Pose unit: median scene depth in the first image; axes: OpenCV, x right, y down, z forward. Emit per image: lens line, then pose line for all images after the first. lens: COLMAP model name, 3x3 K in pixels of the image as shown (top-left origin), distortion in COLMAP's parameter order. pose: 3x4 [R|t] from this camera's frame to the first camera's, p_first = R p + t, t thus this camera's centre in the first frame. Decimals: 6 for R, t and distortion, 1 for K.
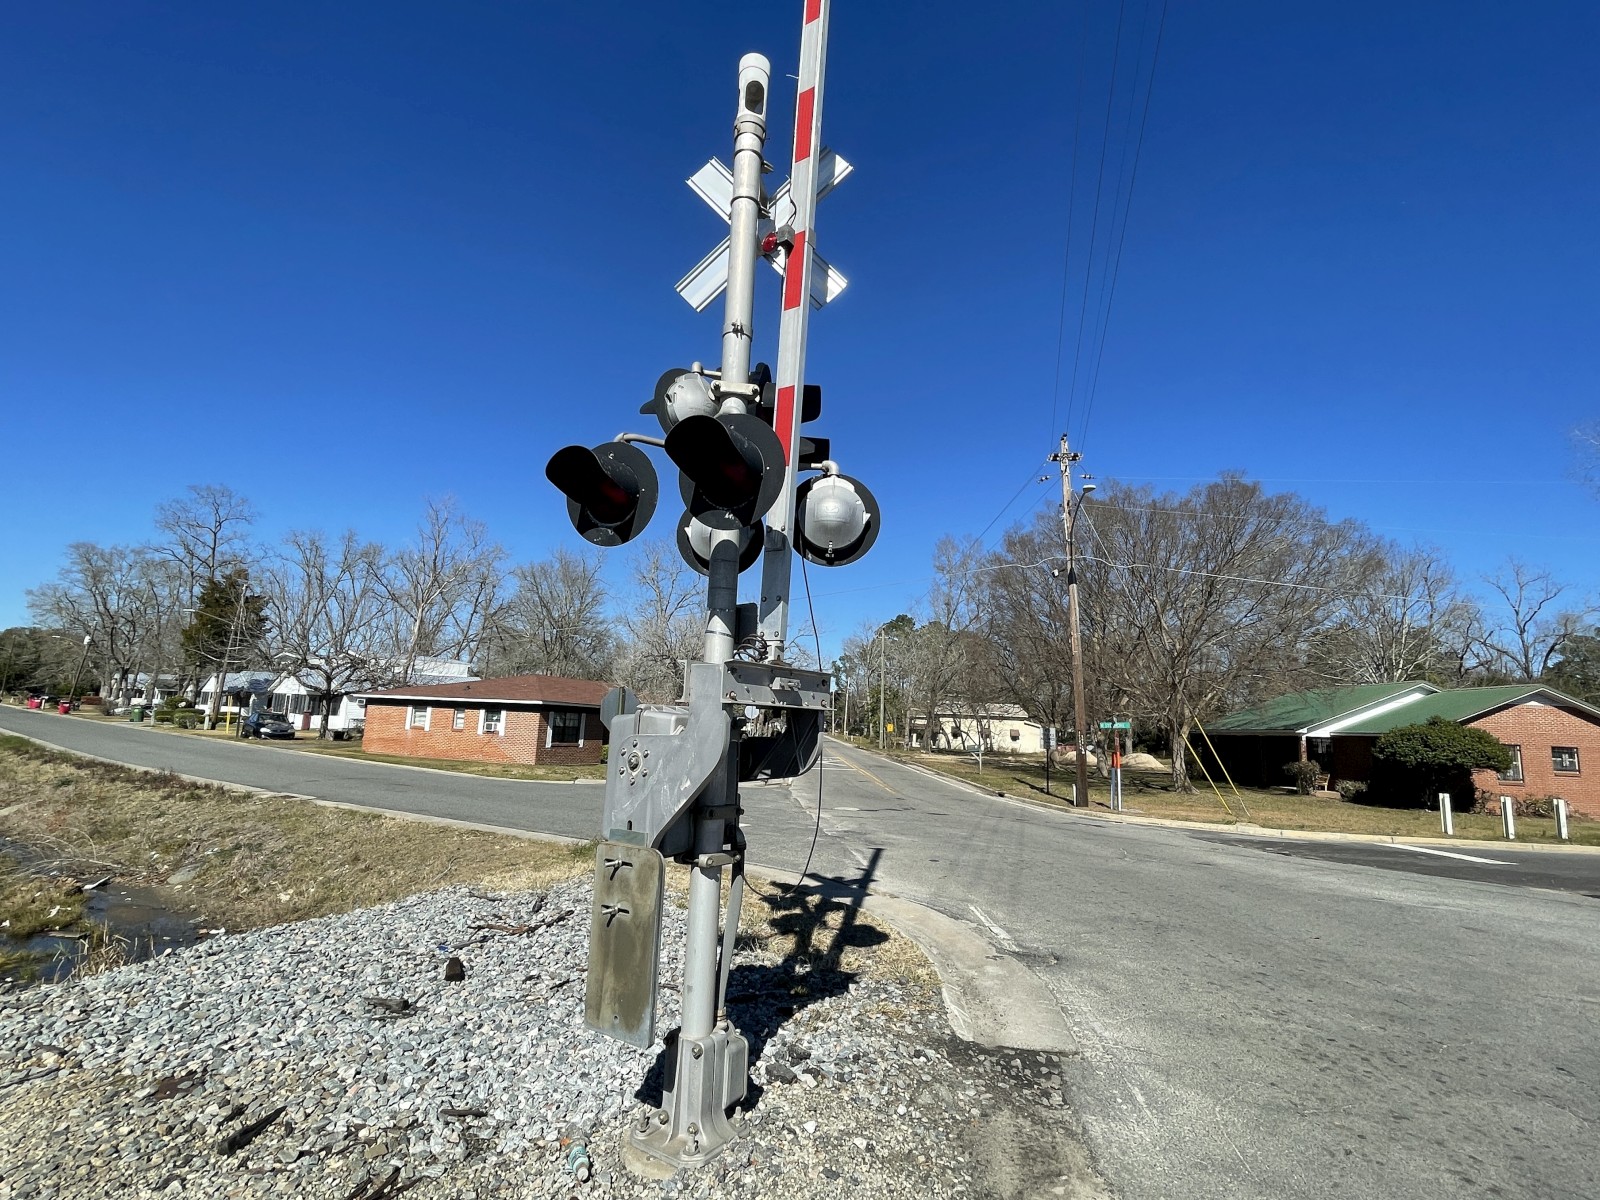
lens RADIAL K [[777.5, 0, 801.7], [0, 777.5, 594.8], [0, 0, 1]] dist [0.003858, -0.001239]
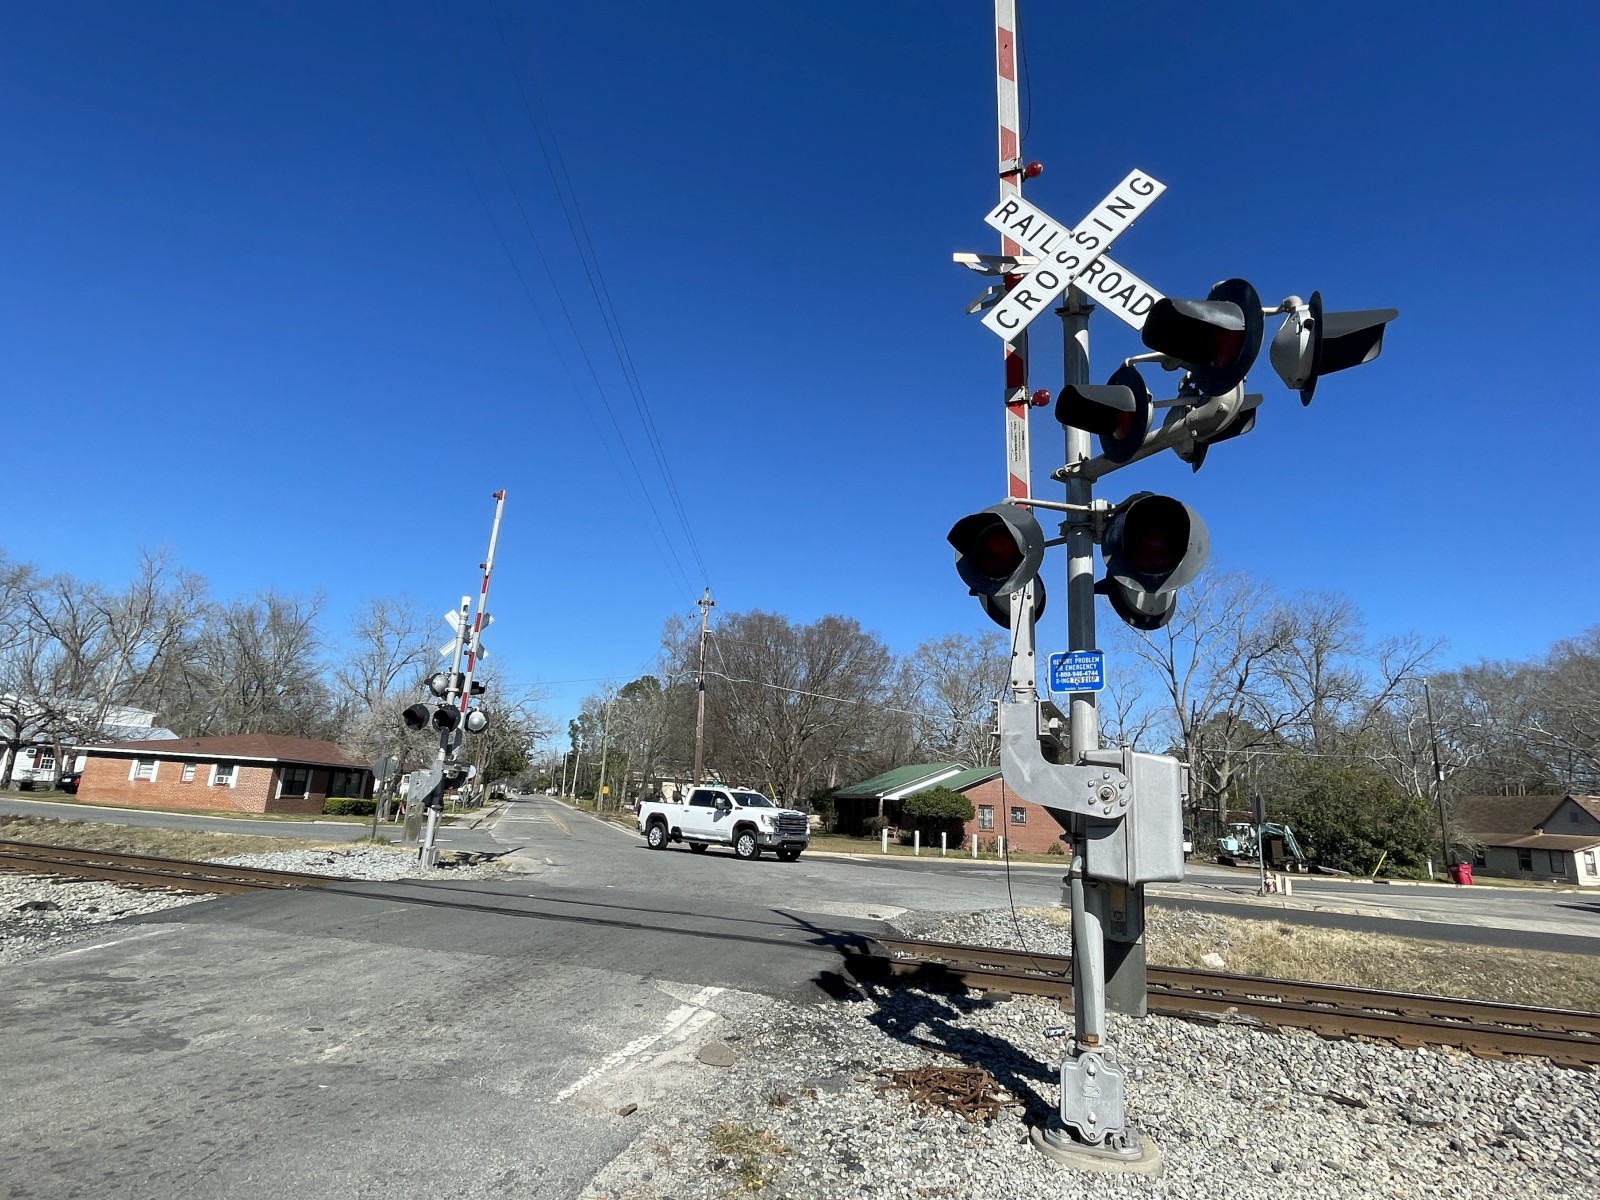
lens RADIAL K [[837.4, 0, 801.0], [0, 837.4, 600.8], [0, 0, 1]] dist [-0.000988, -0.000339]
pose [[0.955150, 0.082223, 0.284478, 0.141007], [-0.065686, 0.995575, -0.067206, -0.212709], [-0.288745, 0.045506, 0.956324, -1.411533]]
